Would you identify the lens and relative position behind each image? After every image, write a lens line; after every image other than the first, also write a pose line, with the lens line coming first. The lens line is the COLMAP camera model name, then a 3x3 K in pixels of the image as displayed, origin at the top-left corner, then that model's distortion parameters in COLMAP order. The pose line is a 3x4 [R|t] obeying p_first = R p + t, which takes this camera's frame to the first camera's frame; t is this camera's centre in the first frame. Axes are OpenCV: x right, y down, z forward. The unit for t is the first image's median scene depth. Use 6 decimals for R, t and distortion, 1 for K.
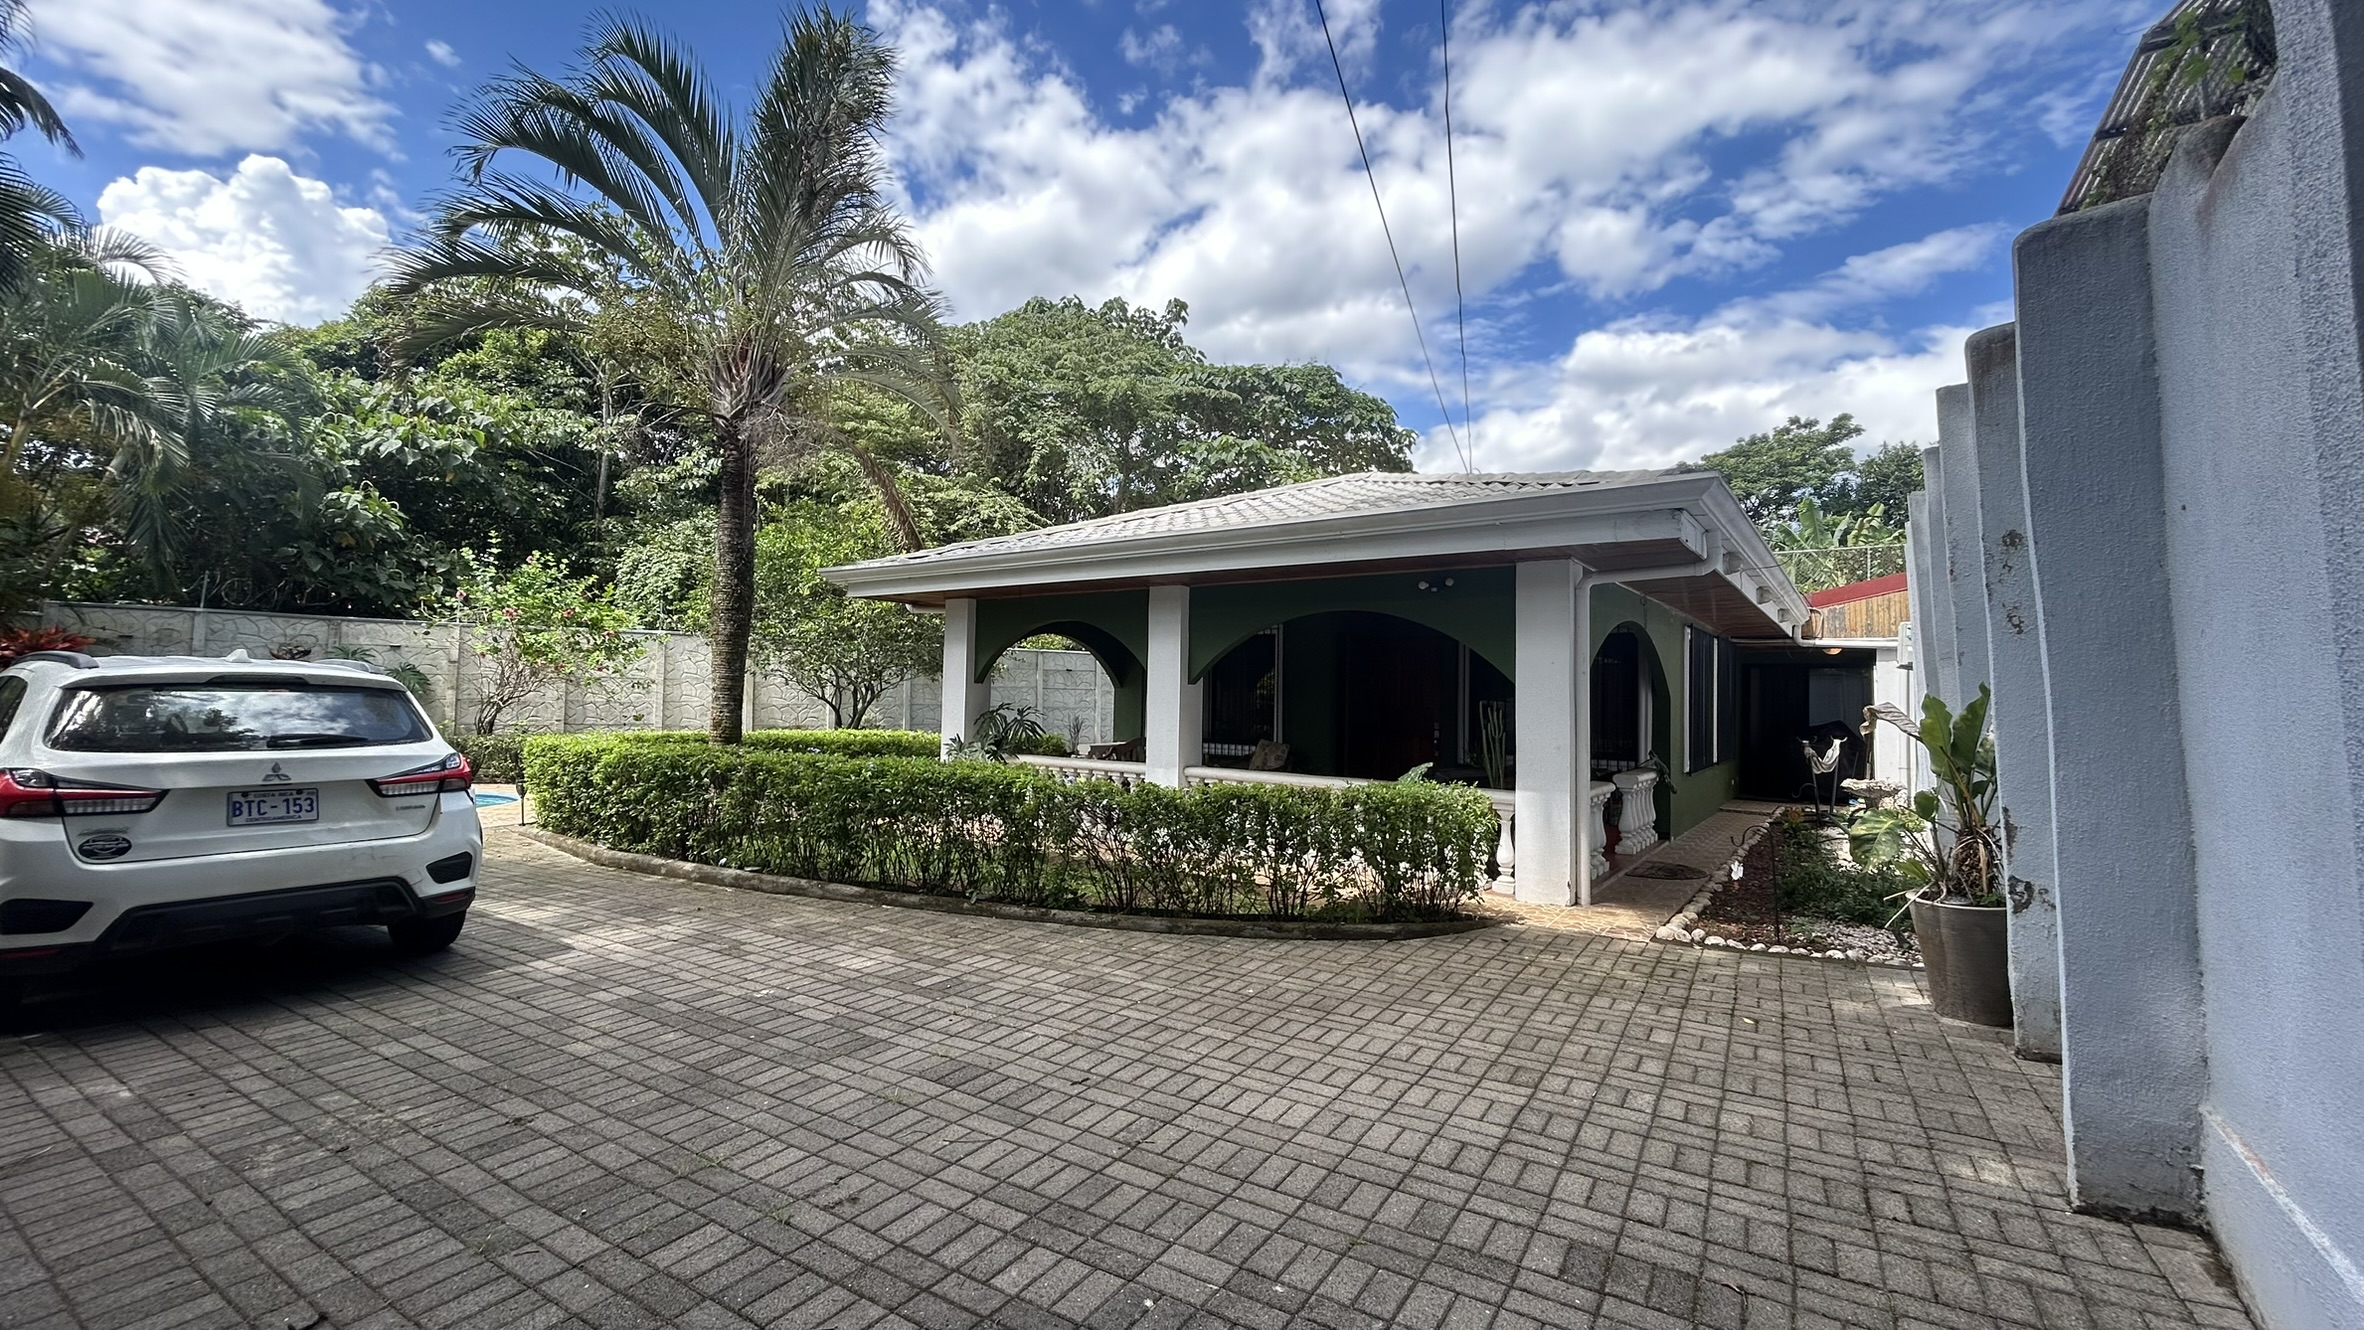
lens RADIAL K [[955.3, 0, 1170.2], [0, 955.3, 661.7], [0, 0, 1]] dist [-0.003485, -0.000208]
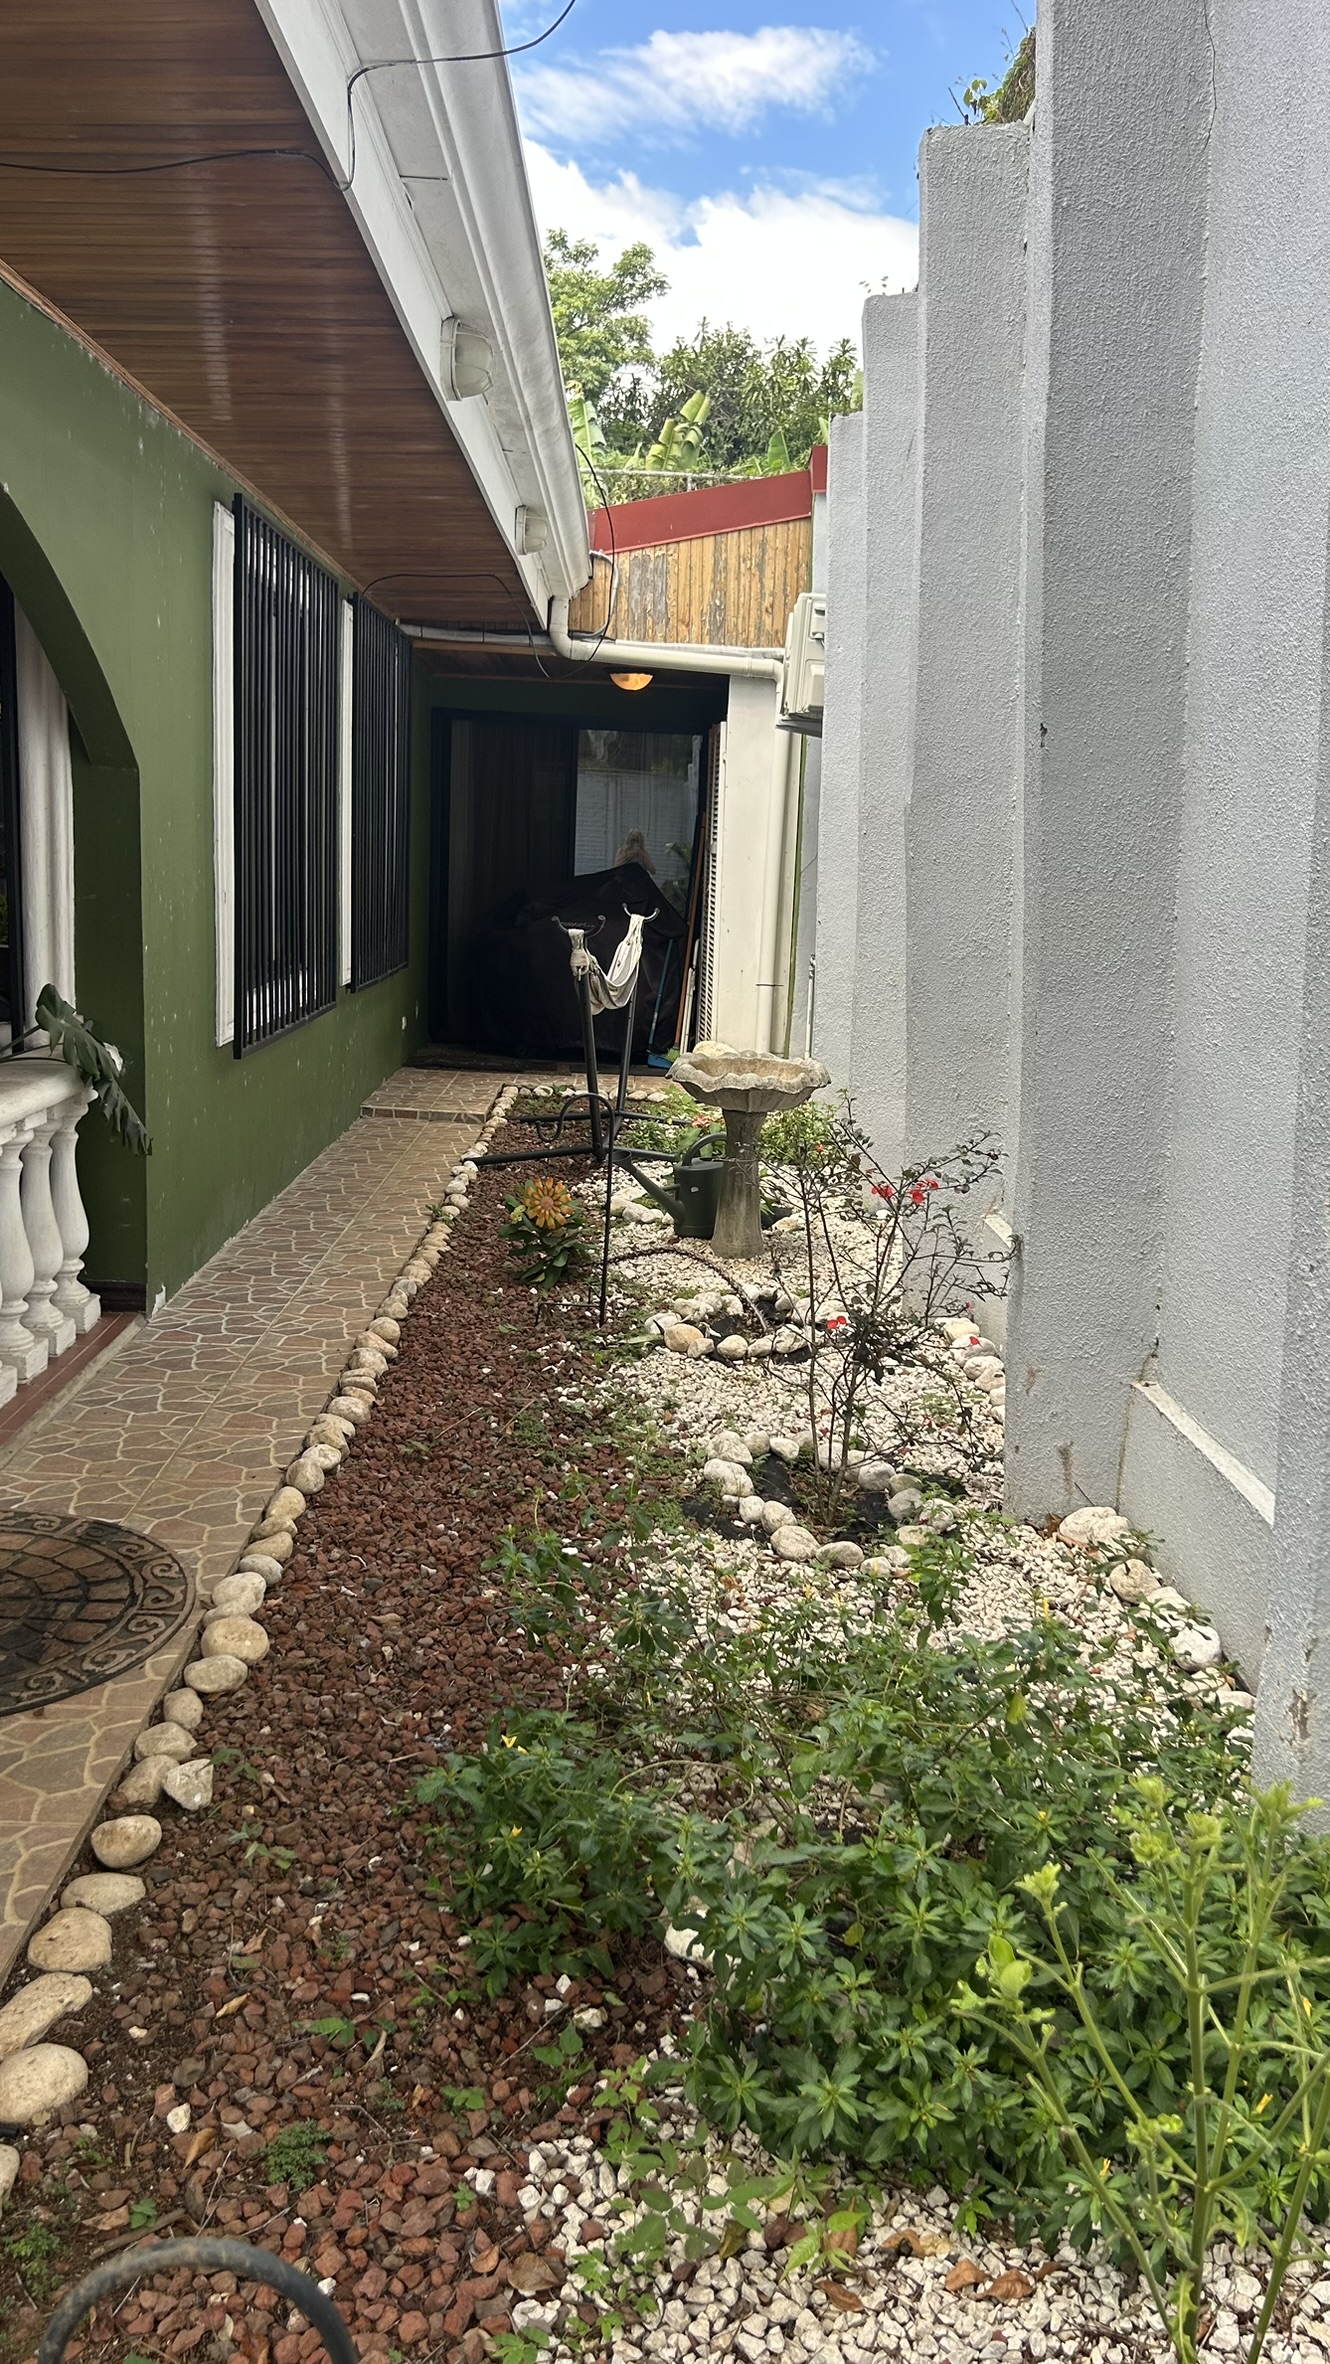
lens RADIAL K [[1781.5, 0, 659.9], [0, 1781.5, 1172.4], [0, 0, 1]] dist [0.040231, -0.030736]
pose [[0.797797, -0.095517, 0.595313, 0.351080], [-0.049189, 0.973769, 0.222160, 0.030104], [-0.600917, -0.206521, 0.772171, 0.544987]]
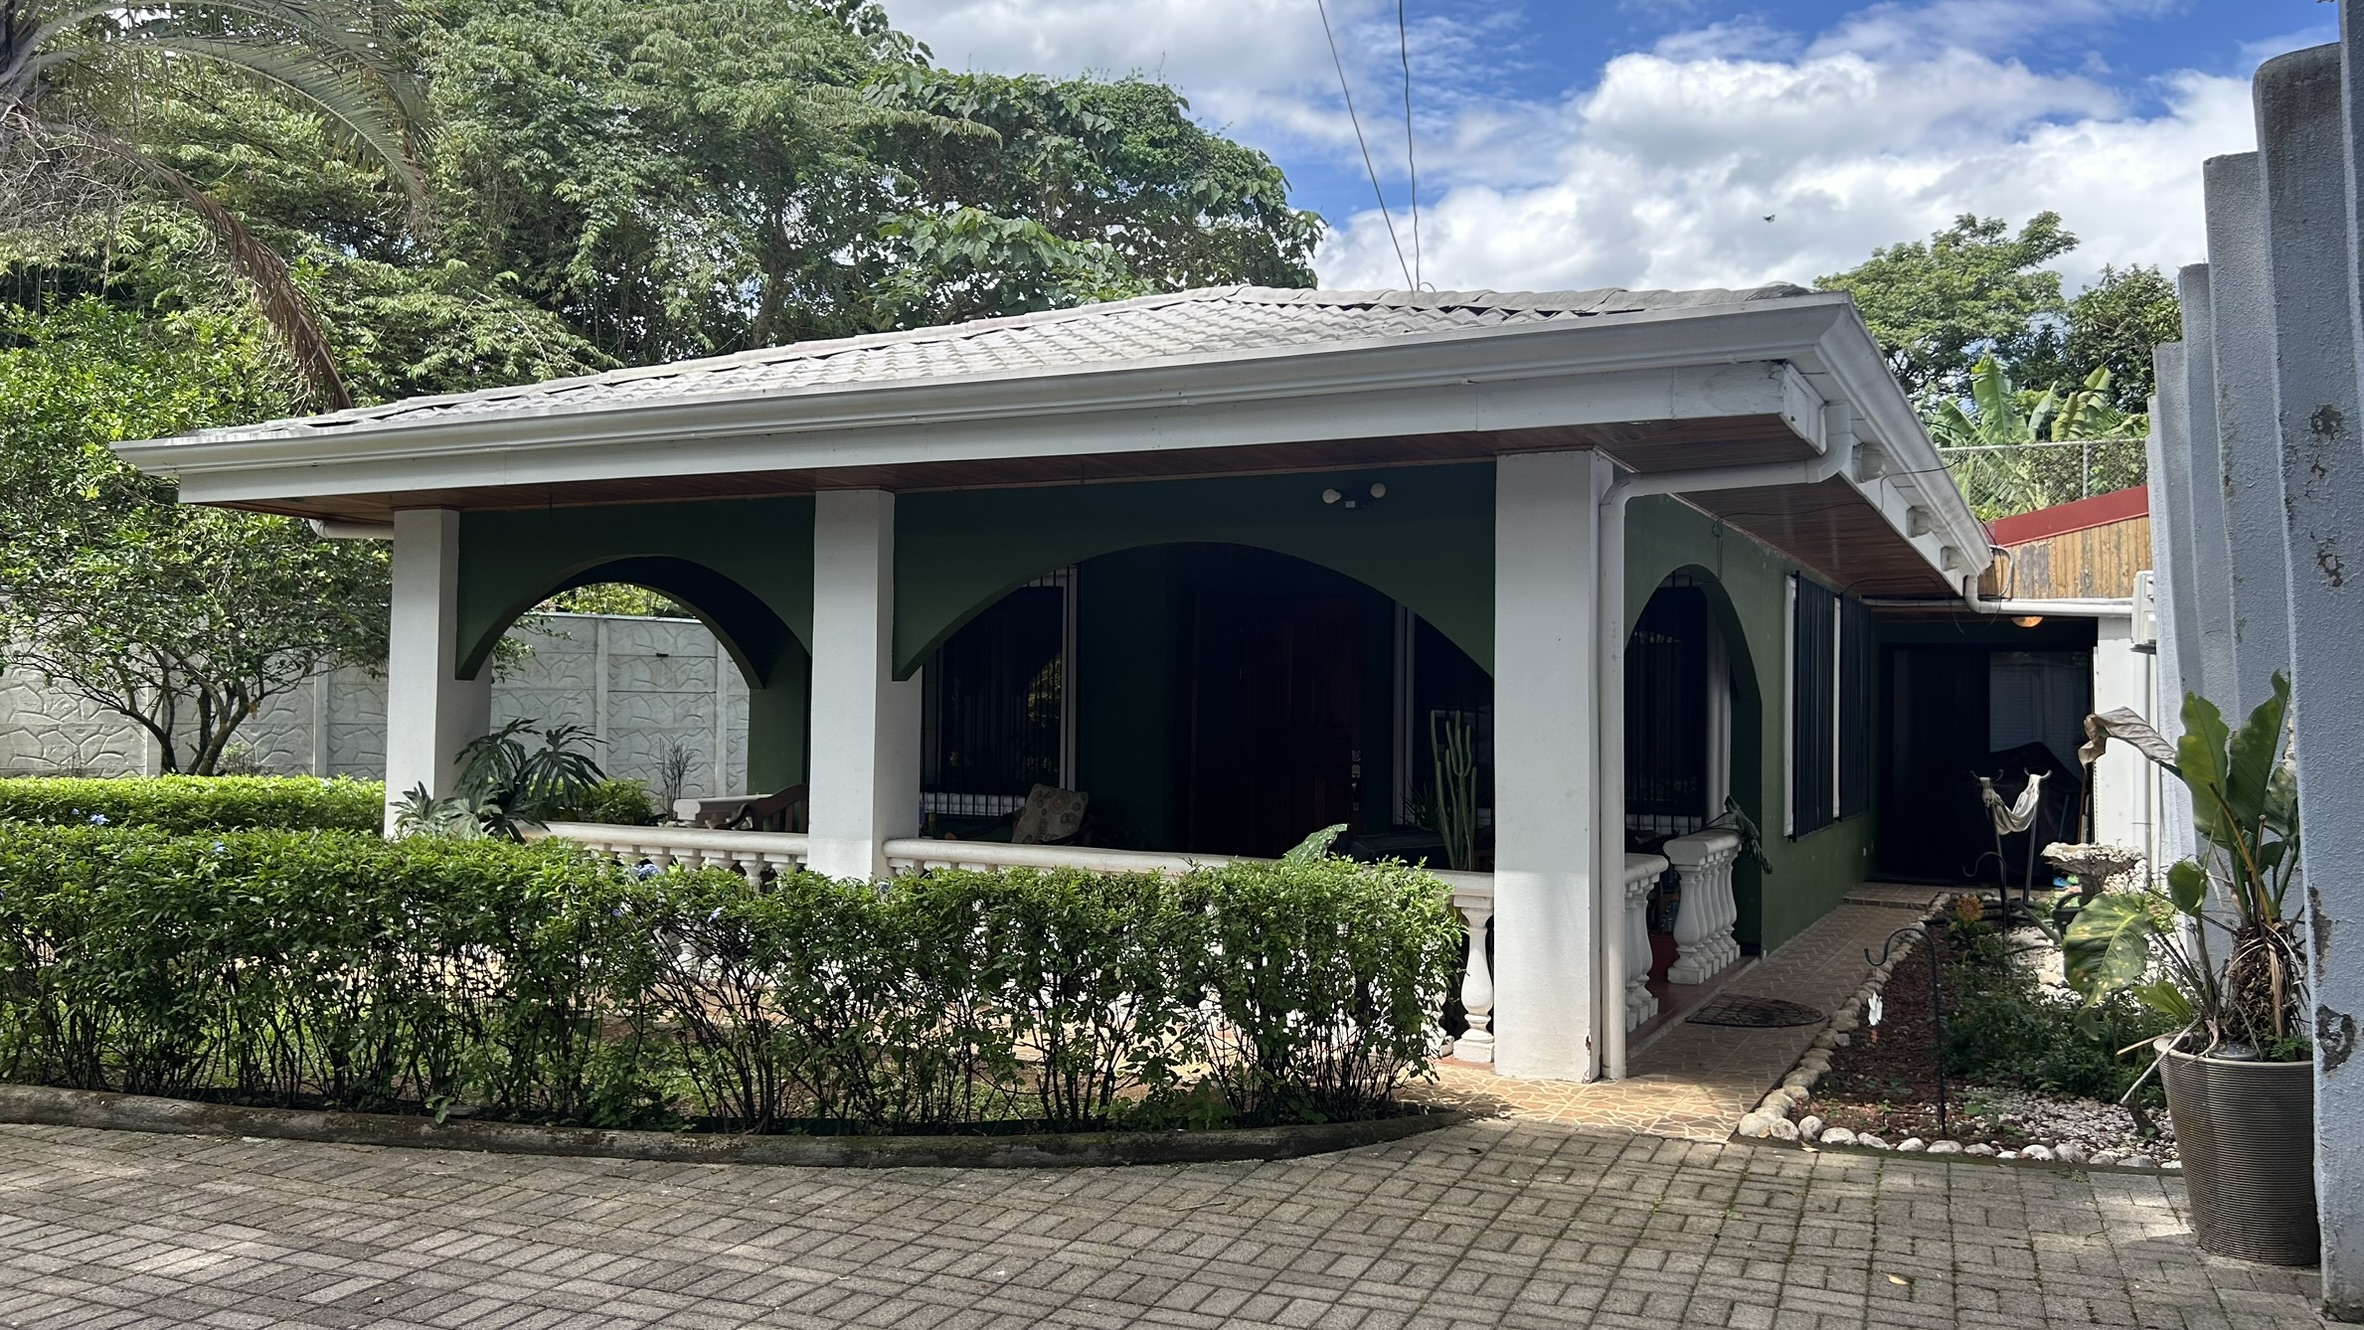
lens RADIAL K [[1781.5, 0, 1159.6], [0, 1781.5, 661.3], [0, 0, 1]] dist [0.040231, -0.030736]
pose [[0.987283, -0.000871, 0.158969, 0.008758], [-0.000838, 0.999943, 0.010686, 0.002832], [-0.158970, -0.010683, 0.987226, 0.020959]]
